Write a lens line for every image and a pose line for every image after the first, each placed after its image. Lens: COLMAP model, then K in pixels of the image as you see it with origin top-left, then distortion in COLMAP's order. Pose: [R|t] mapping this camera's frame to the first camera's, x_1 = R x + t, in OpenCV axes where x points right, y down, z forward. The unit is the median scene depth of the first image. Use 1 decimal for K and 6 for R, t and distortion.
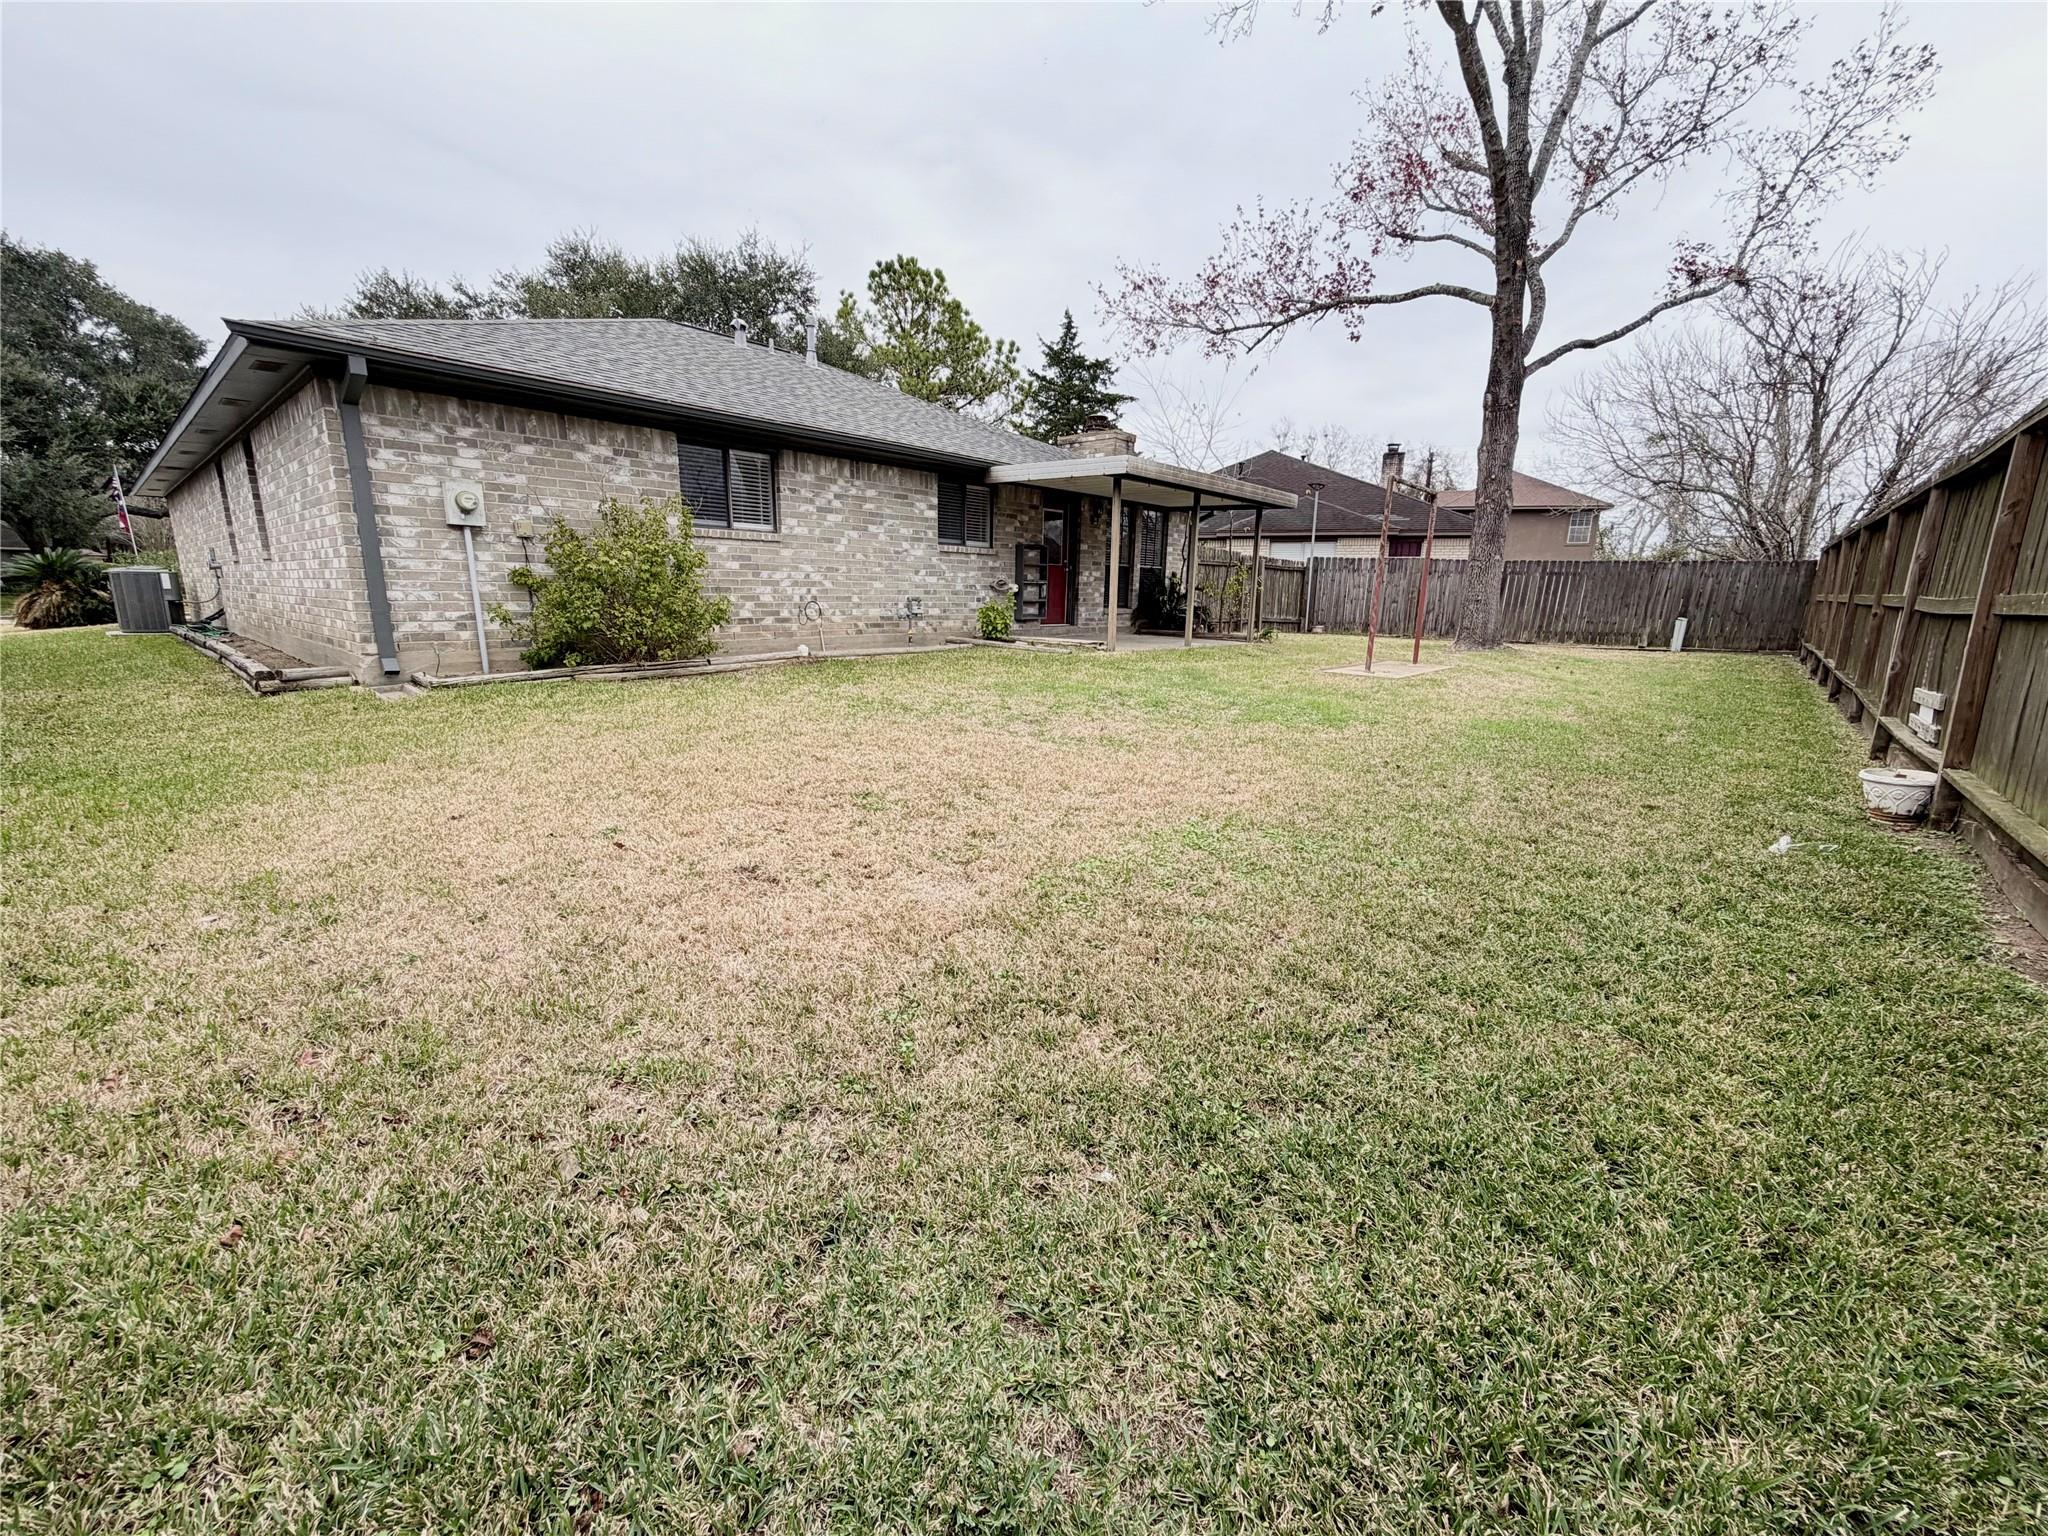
lens RADIAL K [[821.6, 0, 1024.0], [0, 821.6, 768.0], [0, 0, 1]] dist [0.001788, 0.000317]
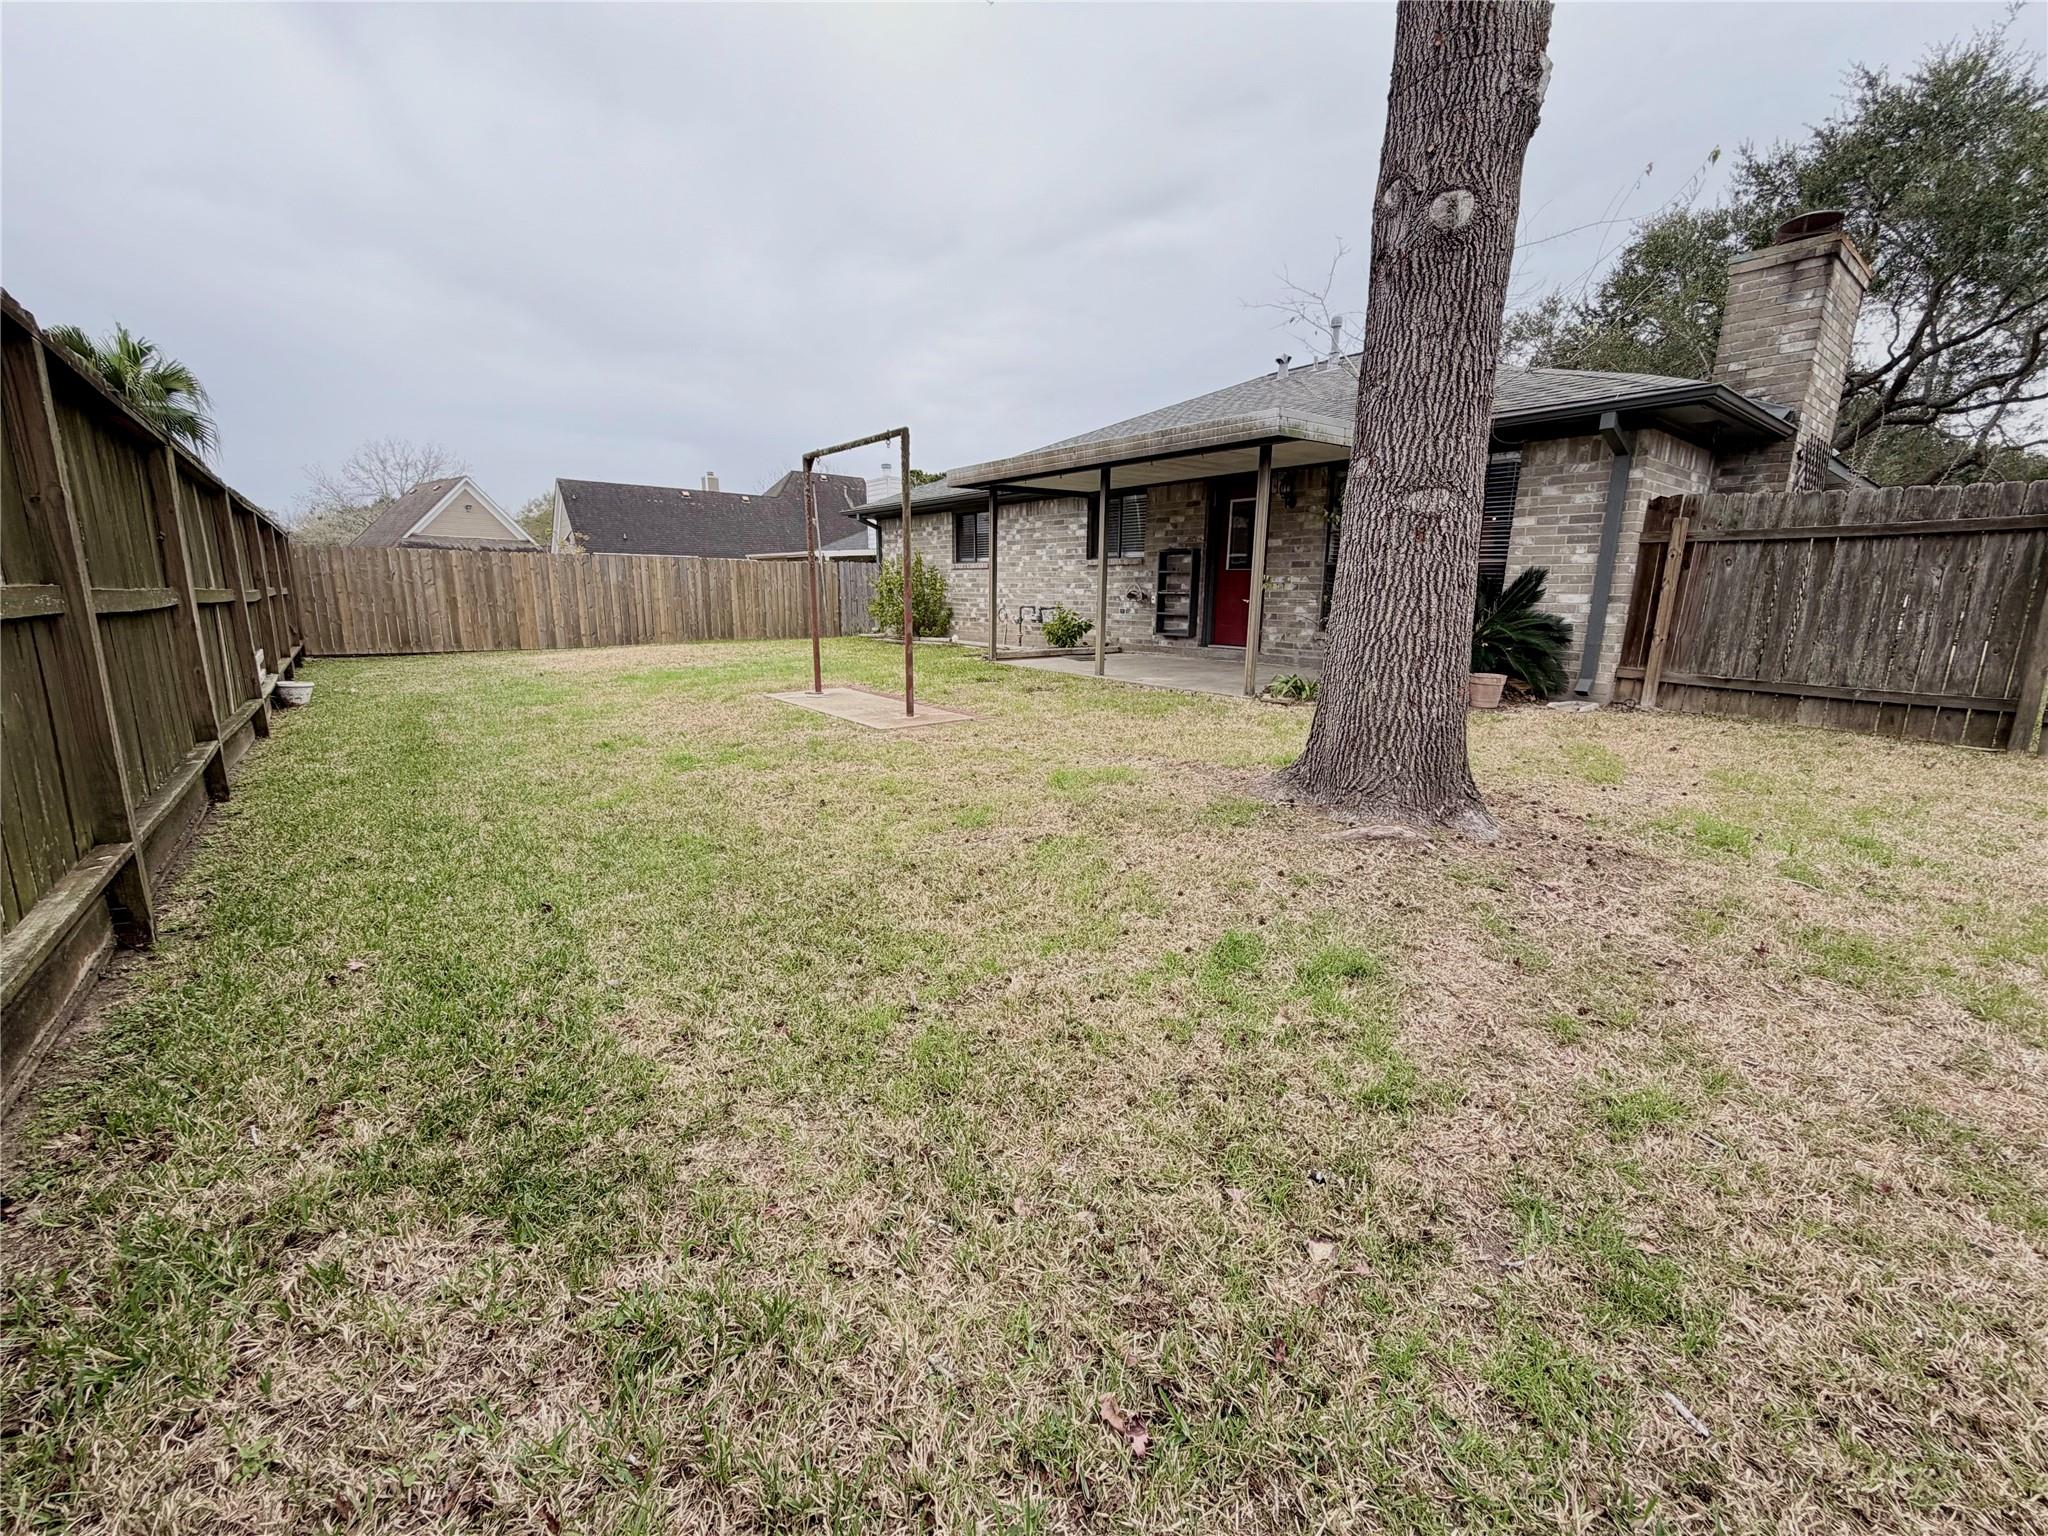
lens RADIAL K [[821.6, 0, 1024.0], [0, 821.6, 768.0], [0, 0, 1]] dist [0.001788, 0.000317]
pose [[-0.179871, 0.190211, -0.965125, 1.158733], [-0.221836, 0.948009, 0.228182, -0.272949], [0.958350, 0.255143, -0.128323, 1.286710]]
